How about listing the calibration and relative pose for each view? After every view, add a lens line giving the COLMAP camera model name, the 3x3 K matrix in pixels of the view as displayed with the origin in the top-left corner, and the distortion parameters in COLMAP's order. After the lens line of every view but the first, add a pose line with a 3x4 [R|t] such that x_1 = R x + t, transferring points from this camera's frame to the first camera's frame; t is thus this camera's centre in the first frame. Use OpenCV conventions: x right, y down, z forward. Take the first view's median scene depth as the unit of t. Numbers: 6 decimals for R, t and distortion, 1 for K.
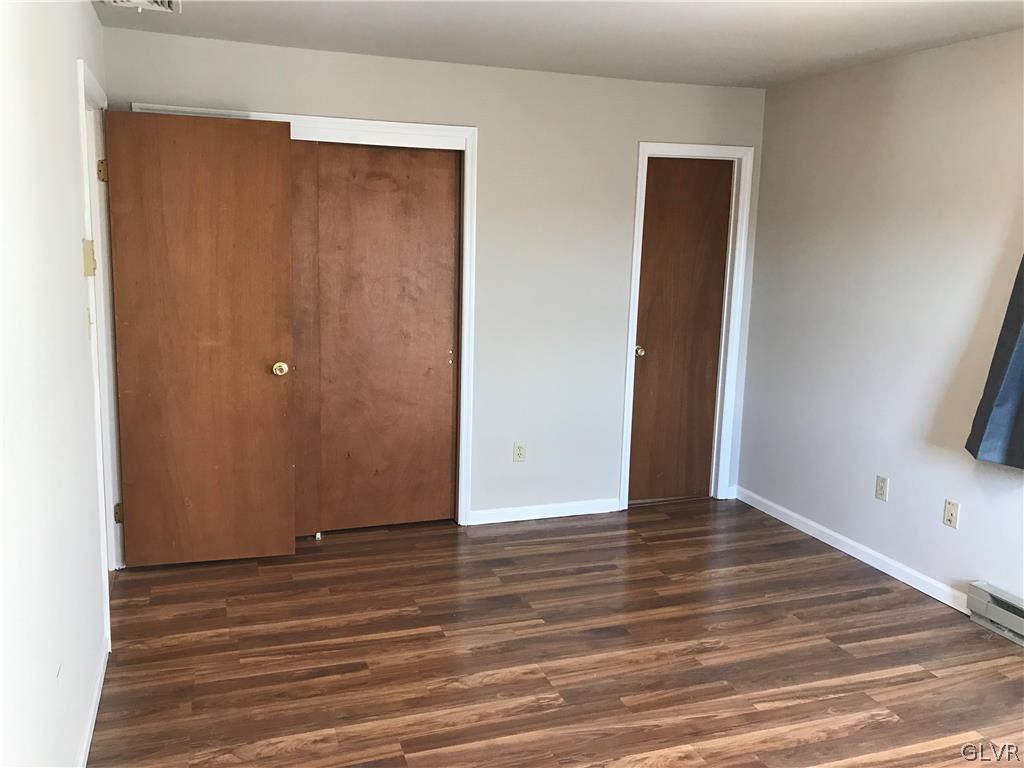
lens RADIAL K [[855.5, 0, 512.0], [0, 855.5, 384.0], [0, 0, 1]] dist [-0.001444, -0.000462]
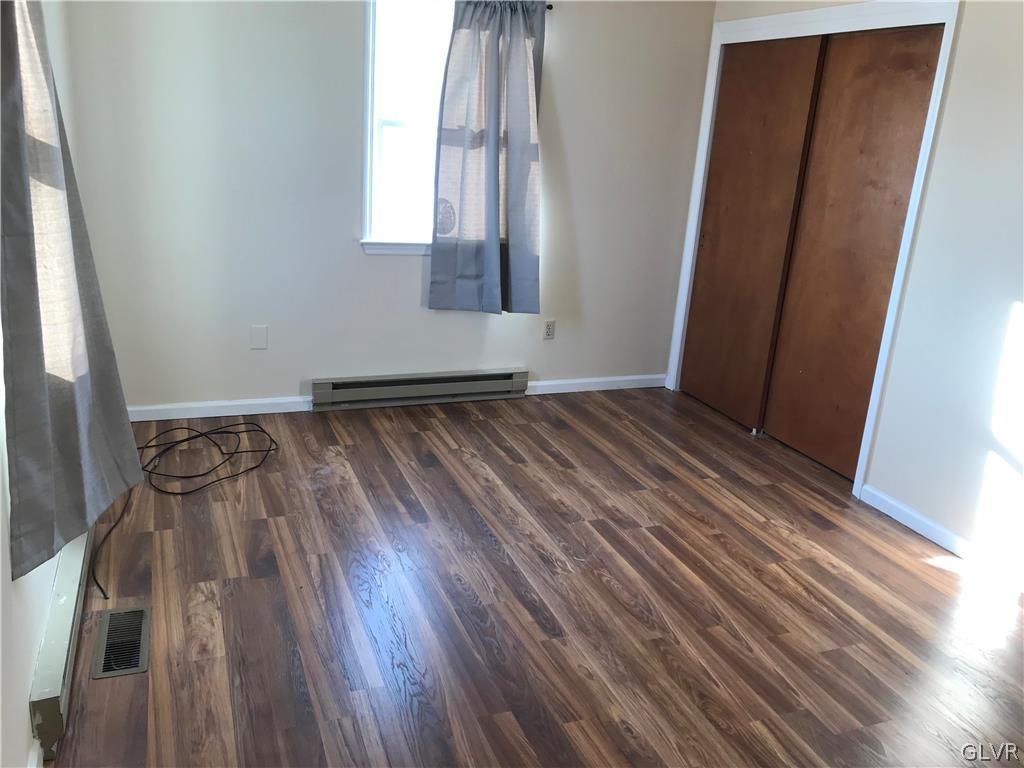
lens RADIAL K [[855.5, 0, 512.0], [0, 855.5, 384.0], [0, 0, 1]] dist [-0.001444, -0.000462]
pose [[0.044072, 0.278350, -0.959468, 0.878066], [-0.235947, 0.936132, 0.260742, -0.099148], [0.970766, 0.214892, 0.106933, 0.648231]]
